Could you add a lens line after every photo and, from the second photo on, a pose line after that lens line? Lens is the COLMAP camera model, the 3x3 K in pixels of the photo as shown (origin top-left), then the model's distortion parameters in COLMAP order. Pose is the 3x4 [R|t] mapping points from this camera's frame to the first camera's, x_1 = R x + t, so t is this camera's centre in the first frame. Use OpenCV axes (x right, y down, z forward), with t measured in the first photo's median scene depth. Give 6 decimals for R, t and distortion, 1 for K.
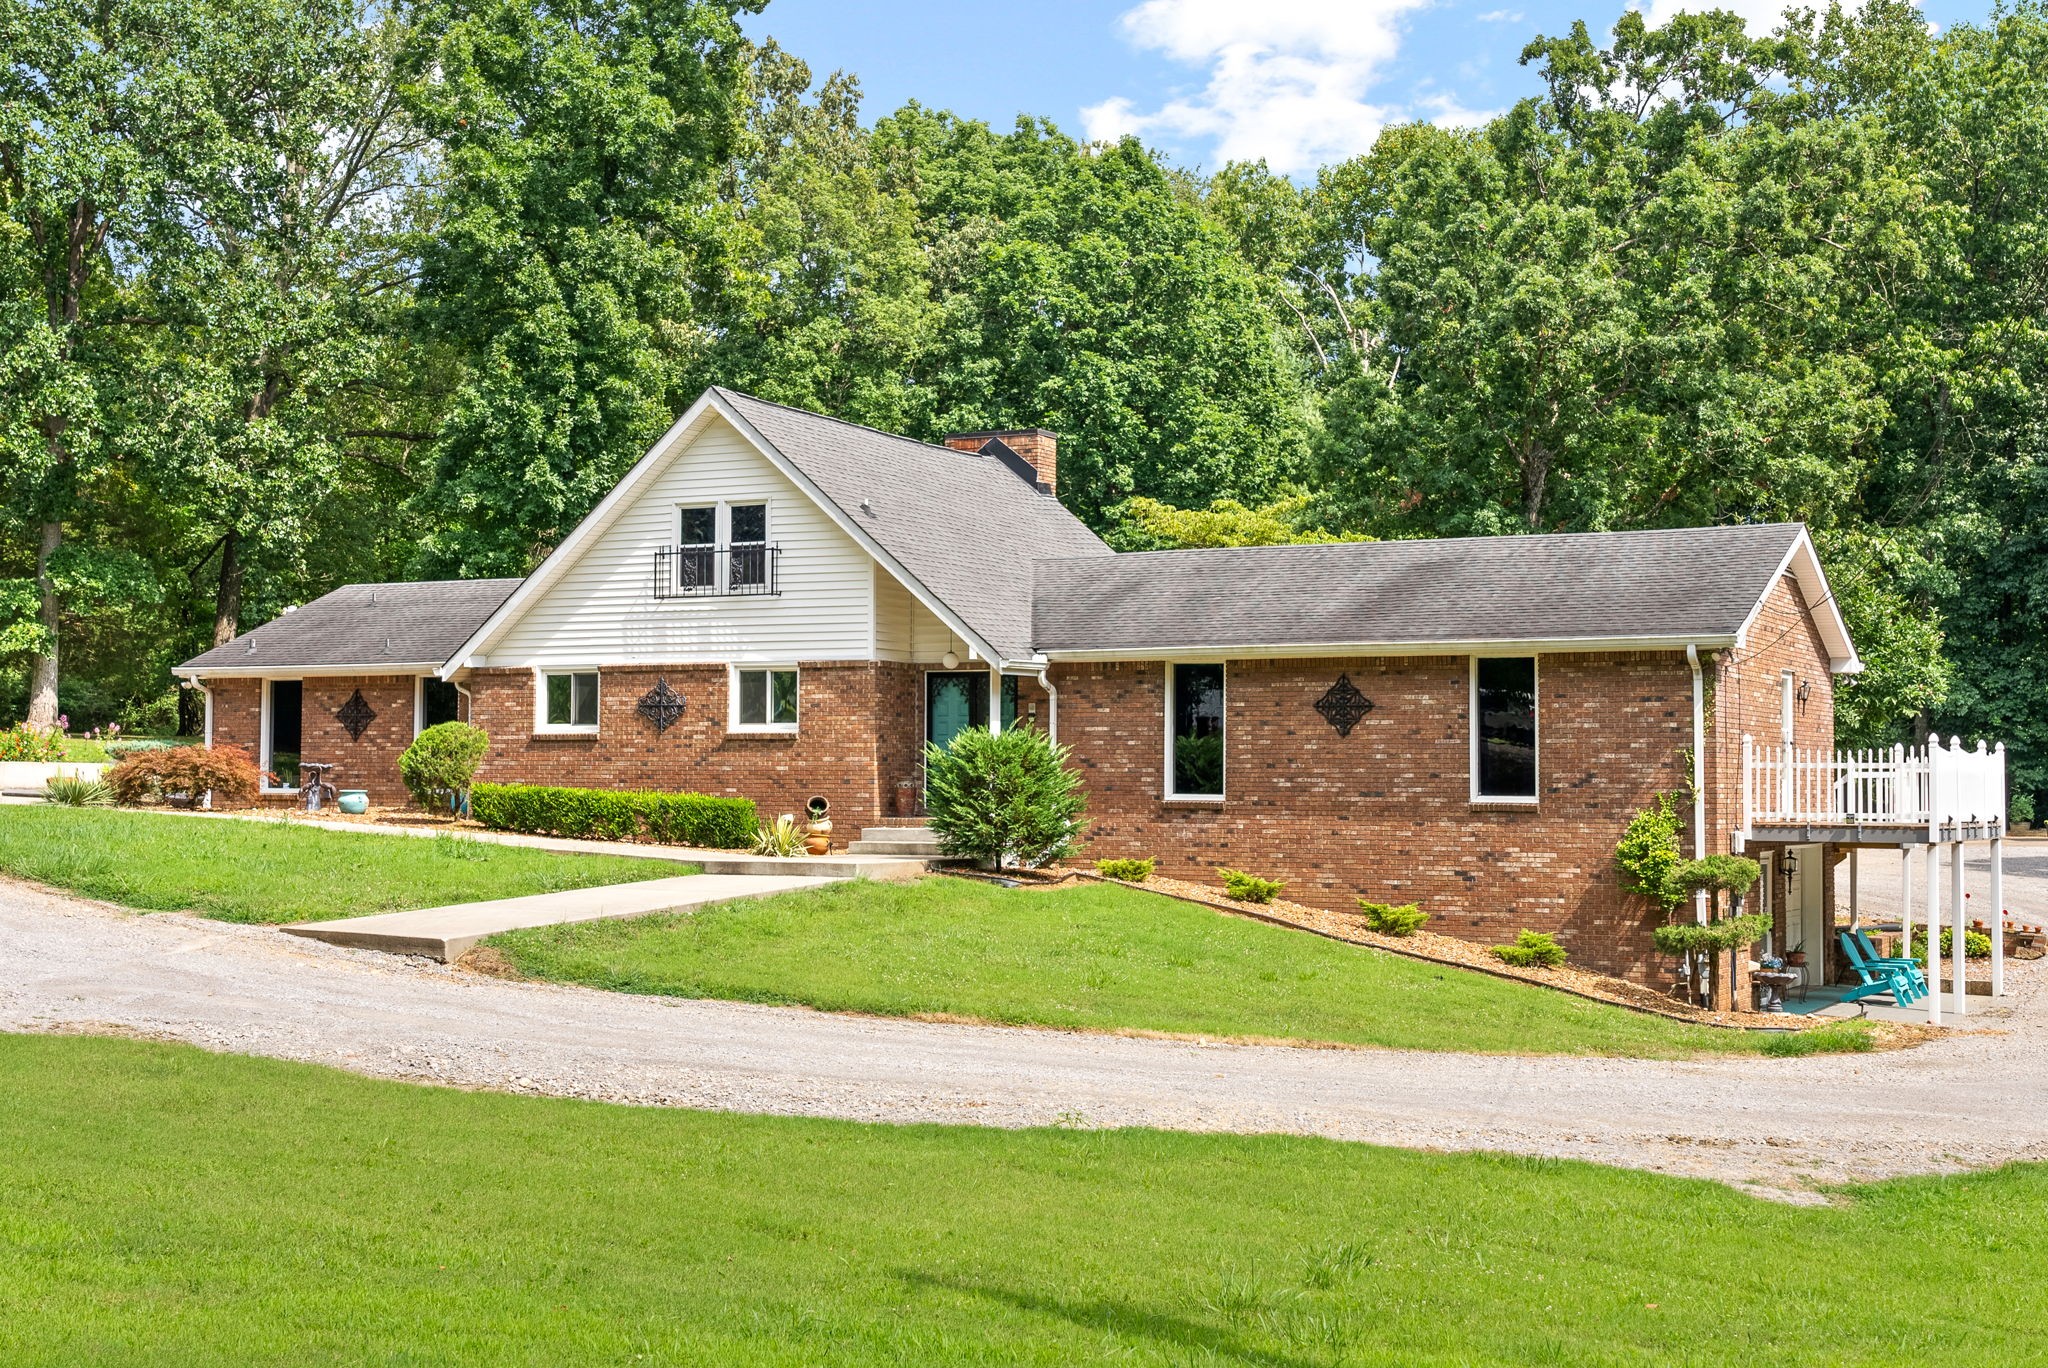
lens RADIAL K [[2287.1, 0, 1024.0], [0, 2287.1, 684.0], [0, 0, 1]] dist [0.021574, 0.007708]
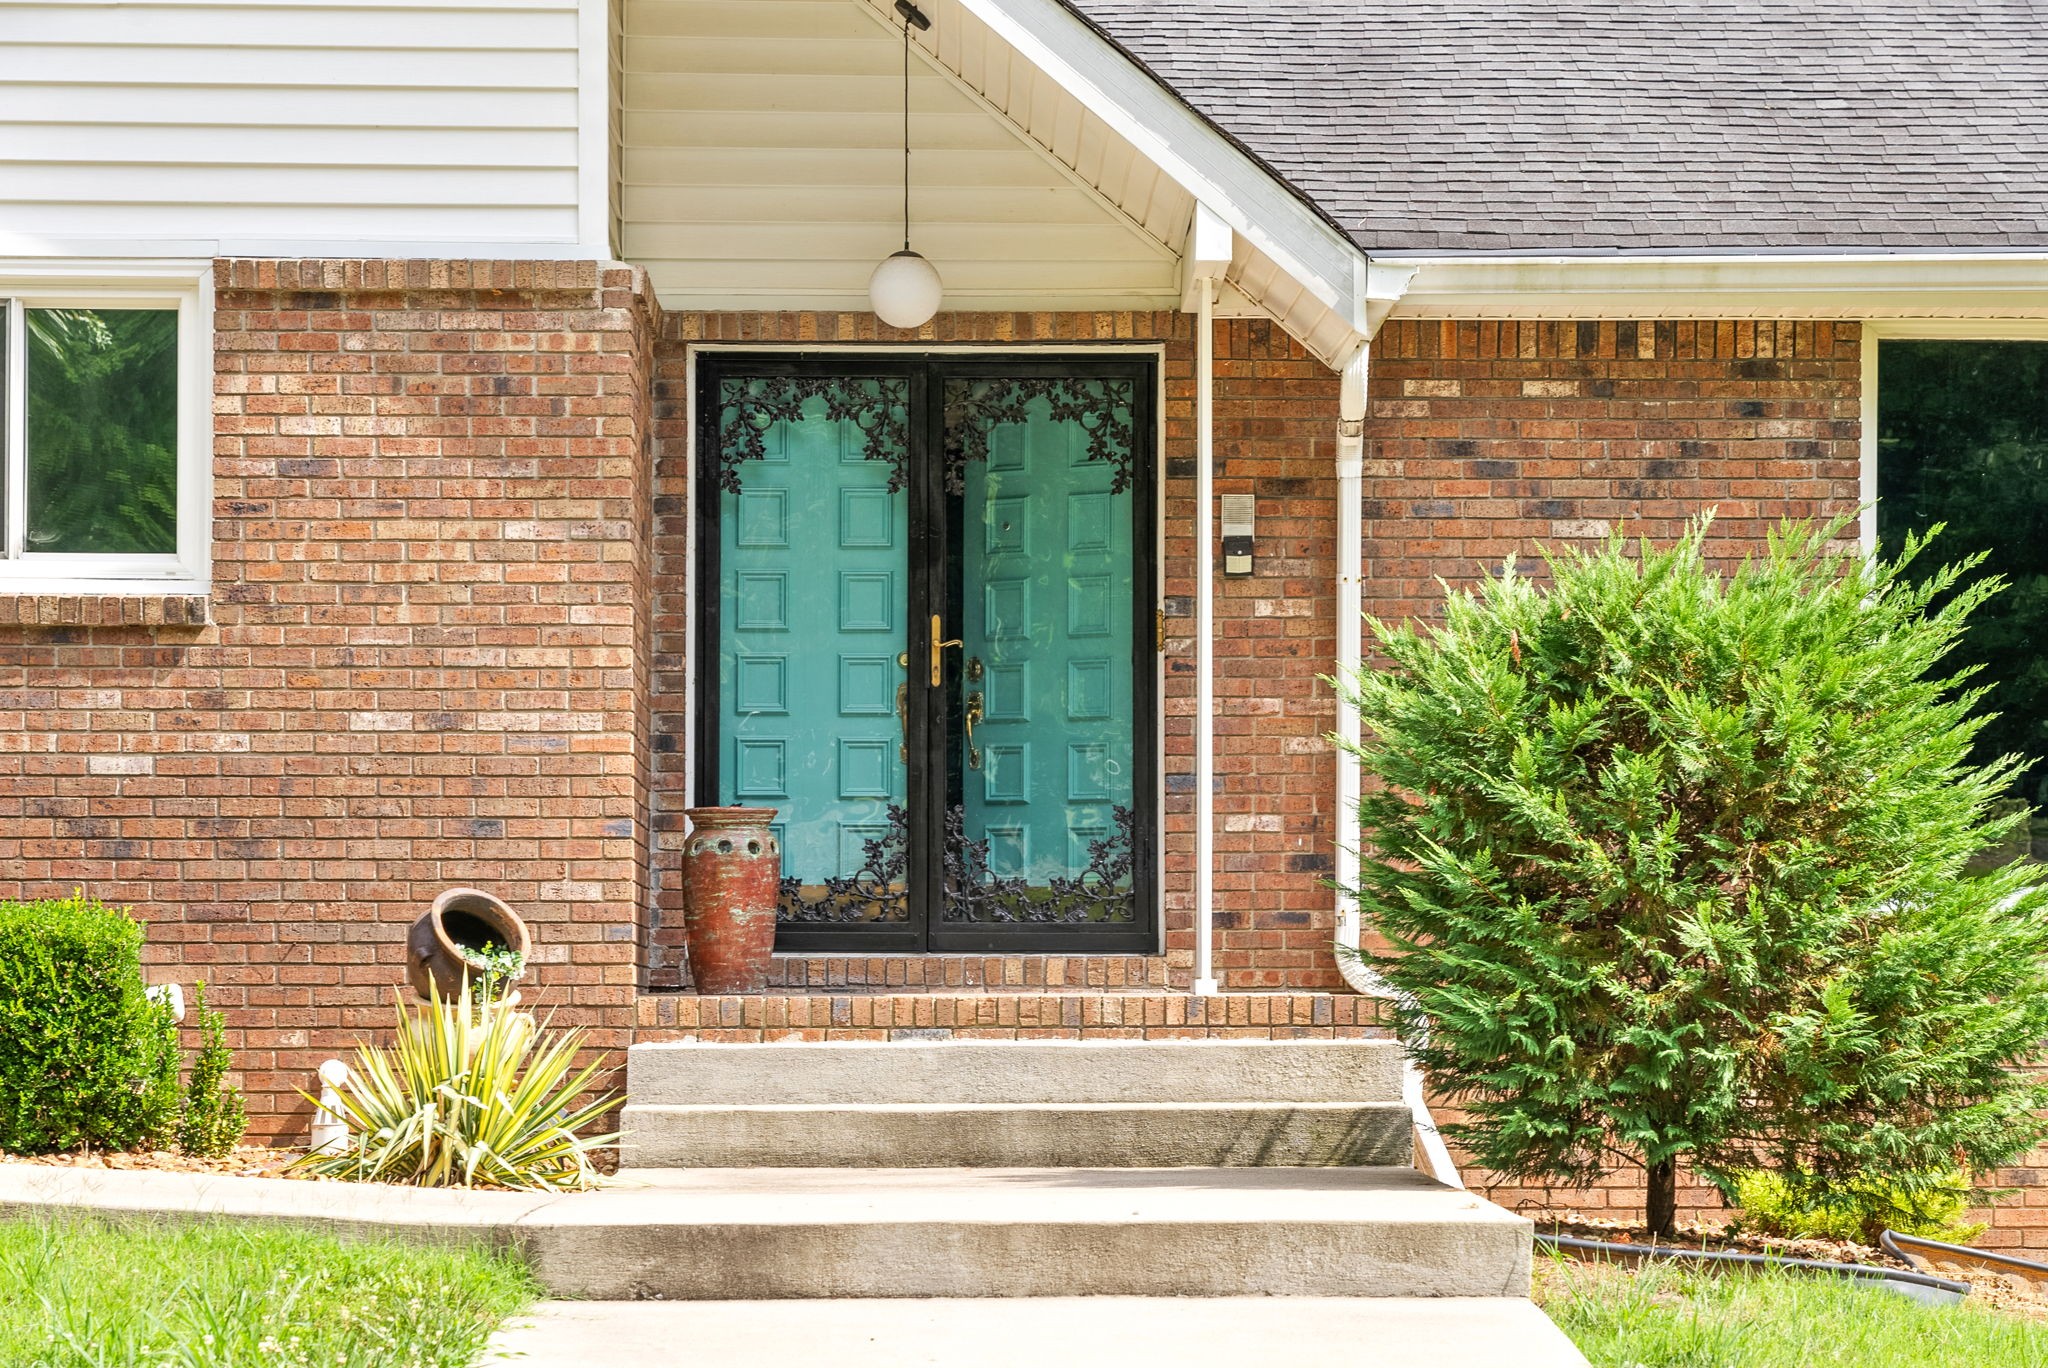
lens RADIAL K [[5240.6, 0, 1024.0], [0, 5240.6, 684.0], [0, 0, 1]] dist [0.007656, 0.015119]
pose [[0.891960, 0.021638, 0.451596, -0.245354], [-0.016763, 0.999750, -0.014795, 0.034622], [-0.451803, 0.005626, 0.892100, 0.527051]]
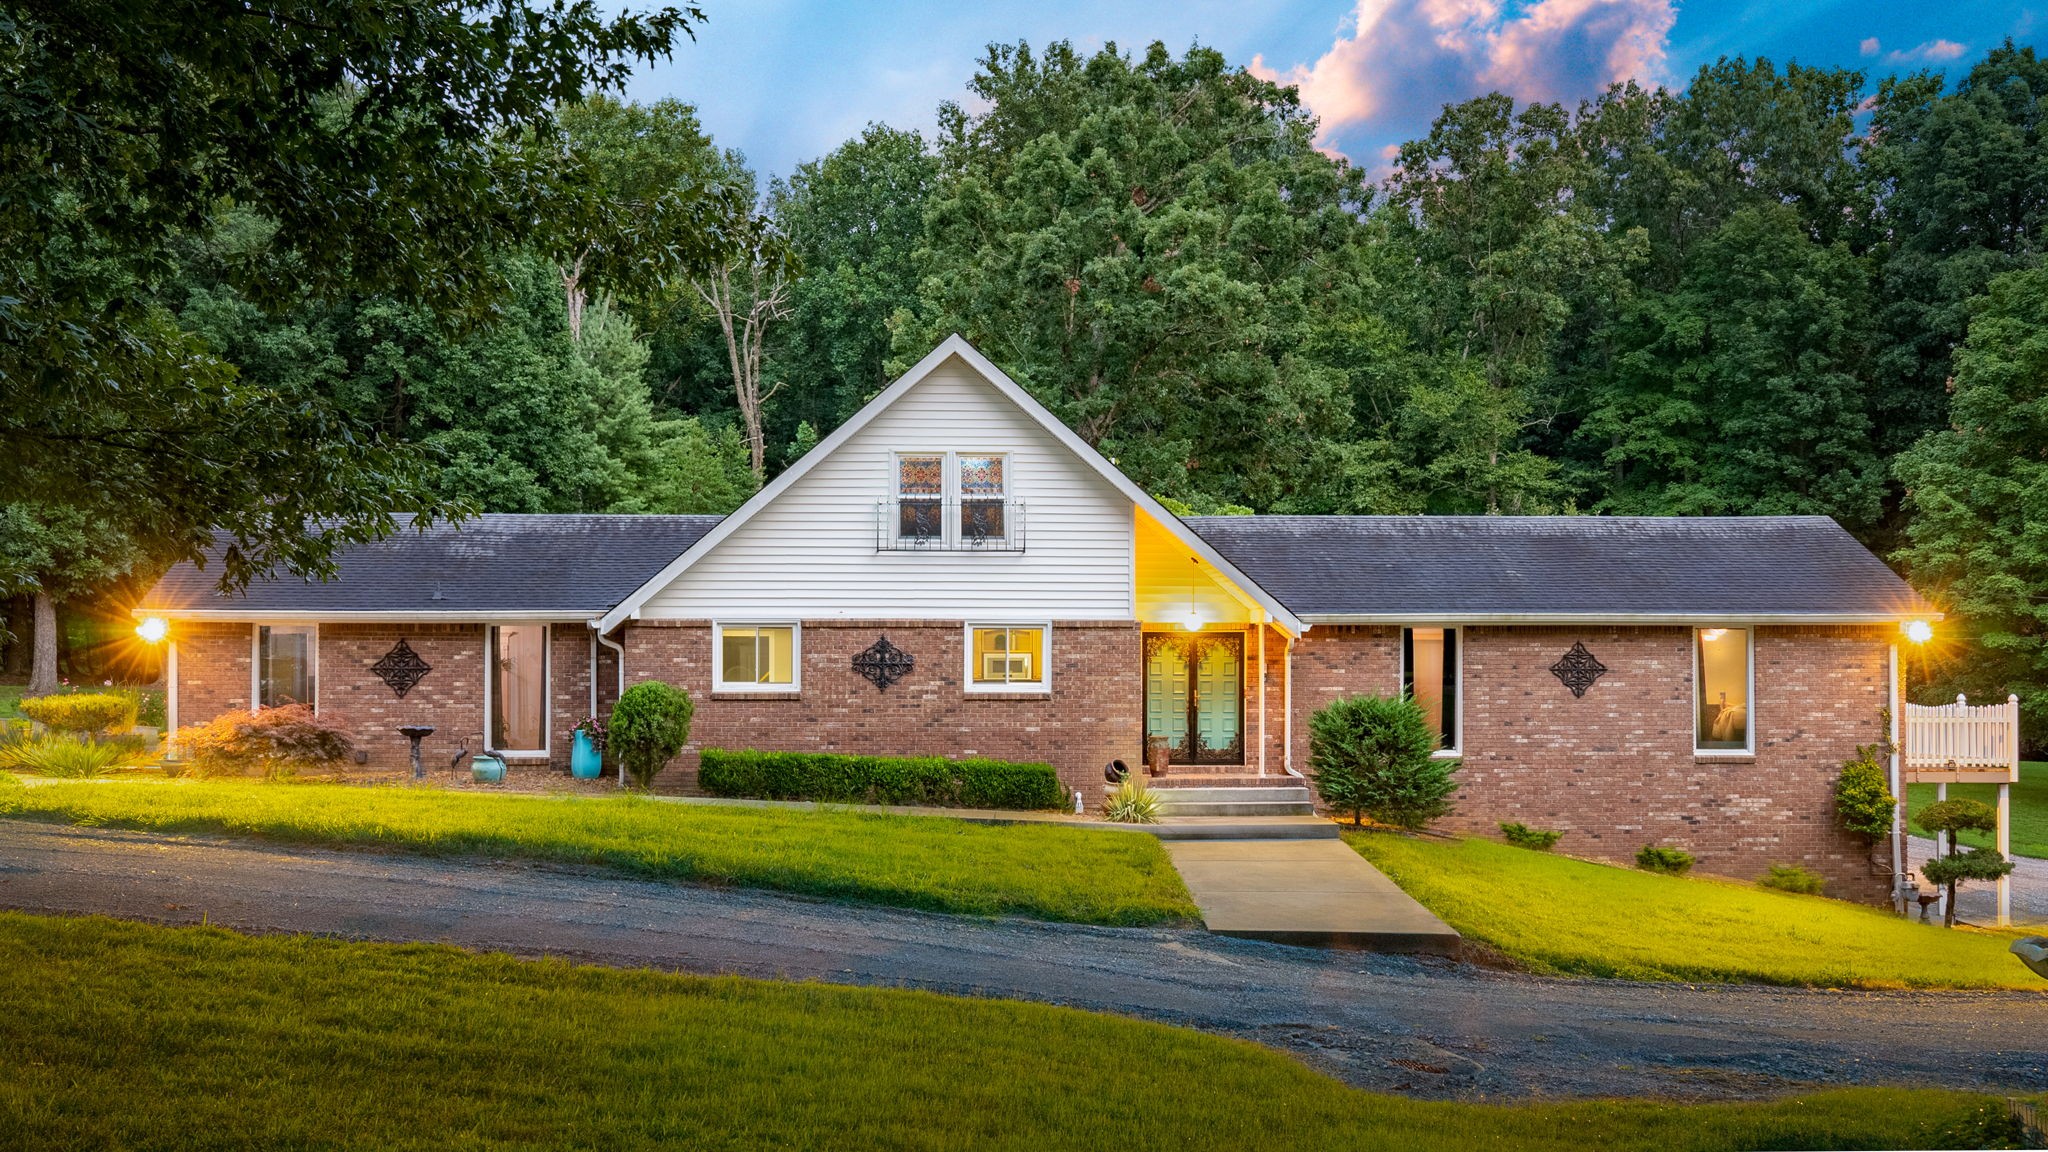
lens RADIAL K [[2030.7, 0, 1026.2], [0, 2030.7, 635.3], [0, 0, 1]] dist [0.065983, -0.142781]
pose [[0.882521, 0.007500, 0.470214, -0.510749], [-0.015088, 0.999810, 0.012369, -0.013816], [-0.470032, -0.018010, 0.882466, 0.230695]]
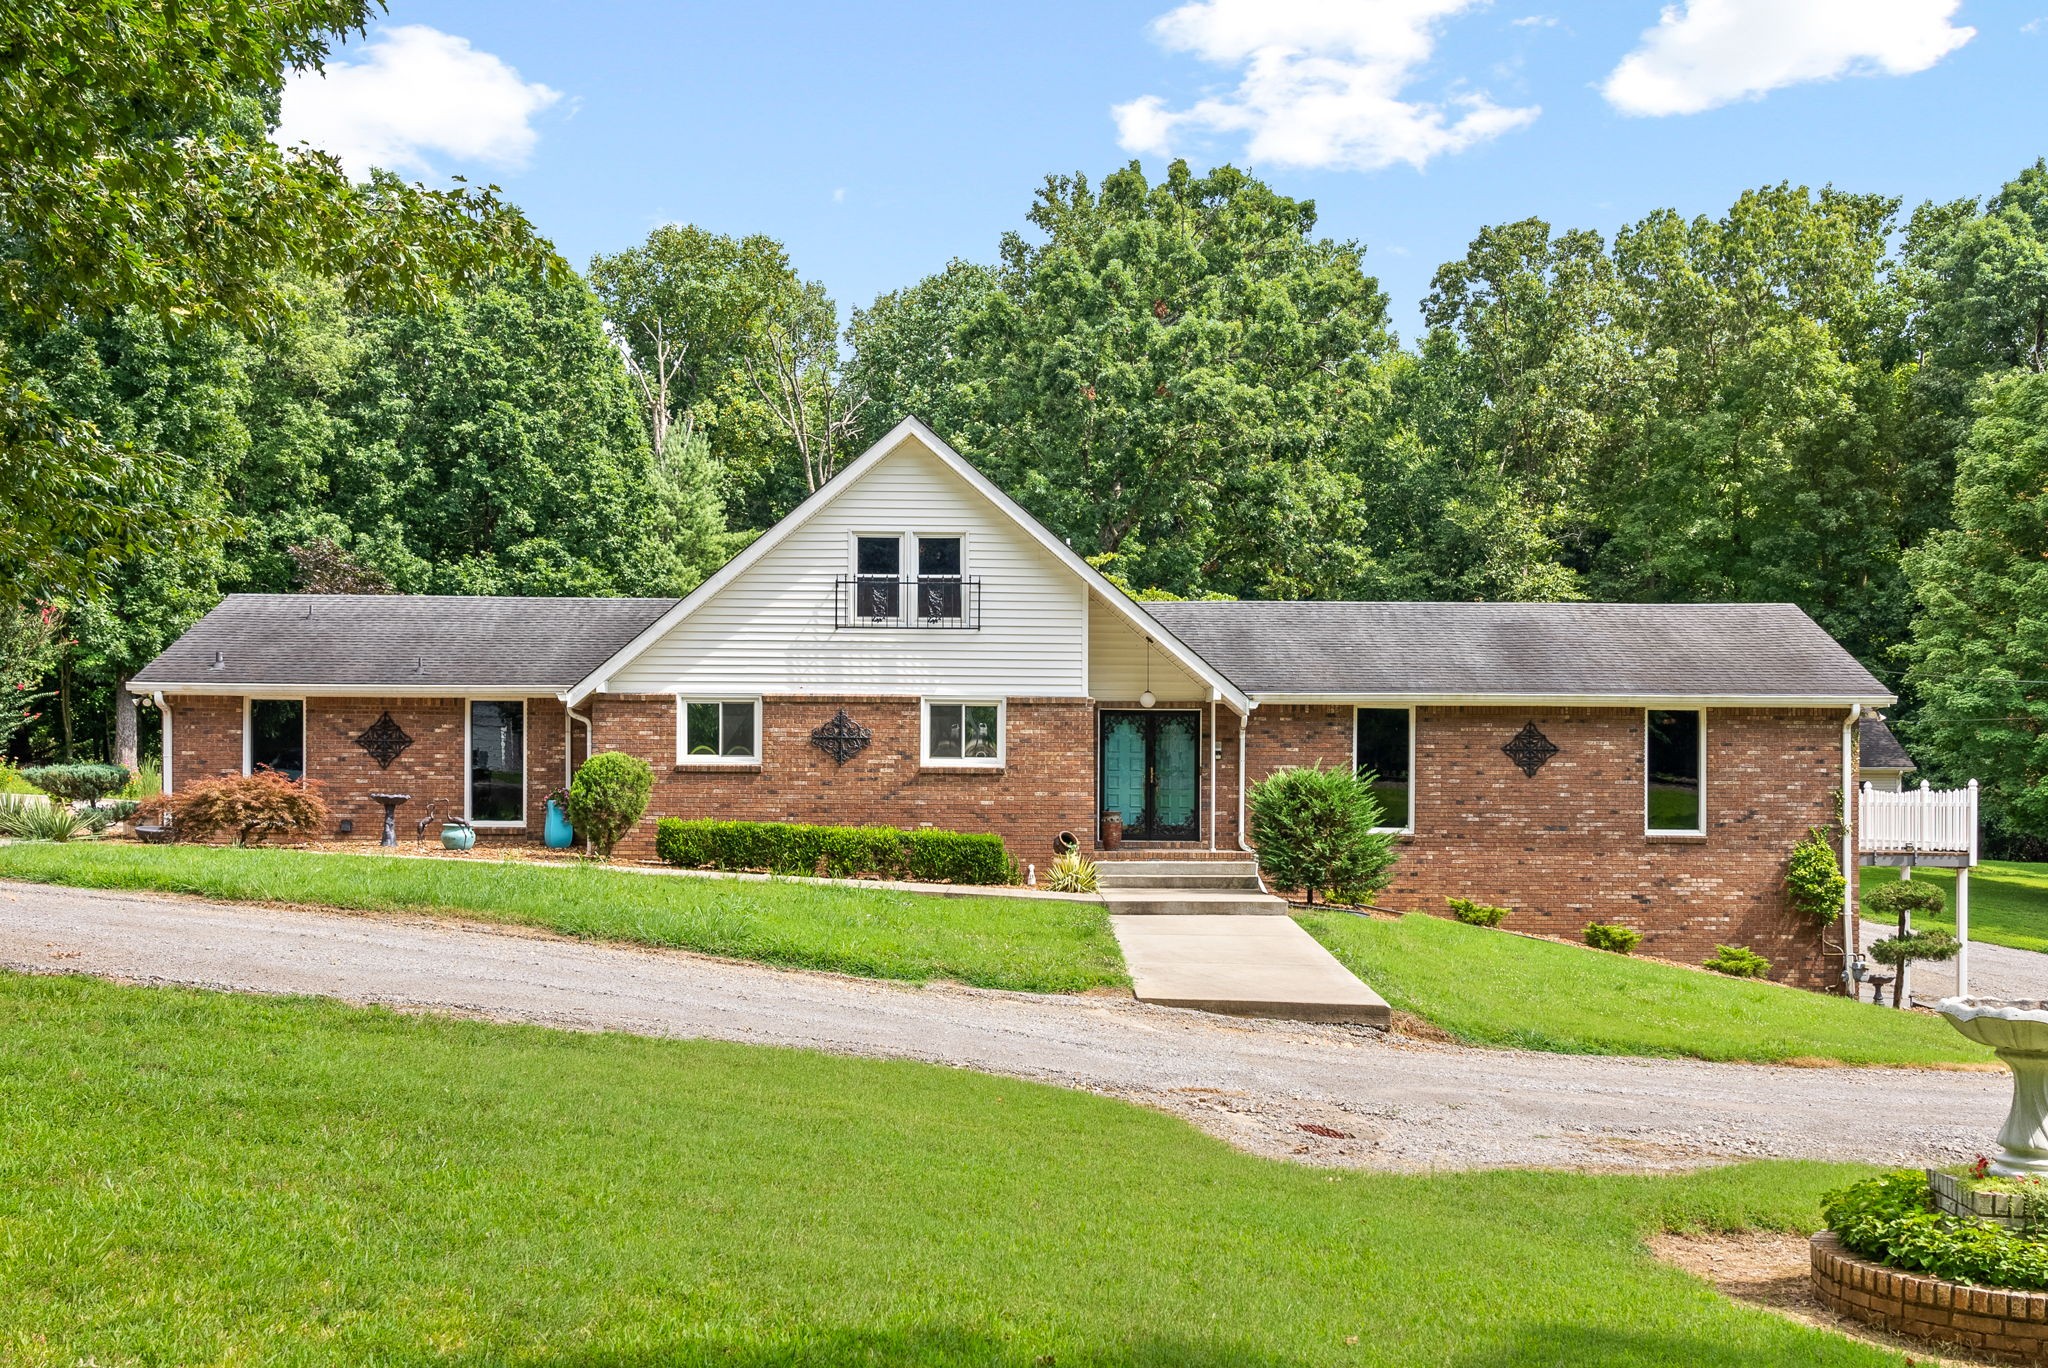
lens RADIAL K [[1909.9, 0, 1022.4], [0, 1909.9, 748.8], [0, 0, 1]] dist [0.038207, 0.005567]
pose [[0.902045, 0.012247, 0.431467, -0.447091], [-0.021066, 0.999655, 0.015668, -0.000303], [-0.431127, -0.023222, 0.901993, 0.235064]]
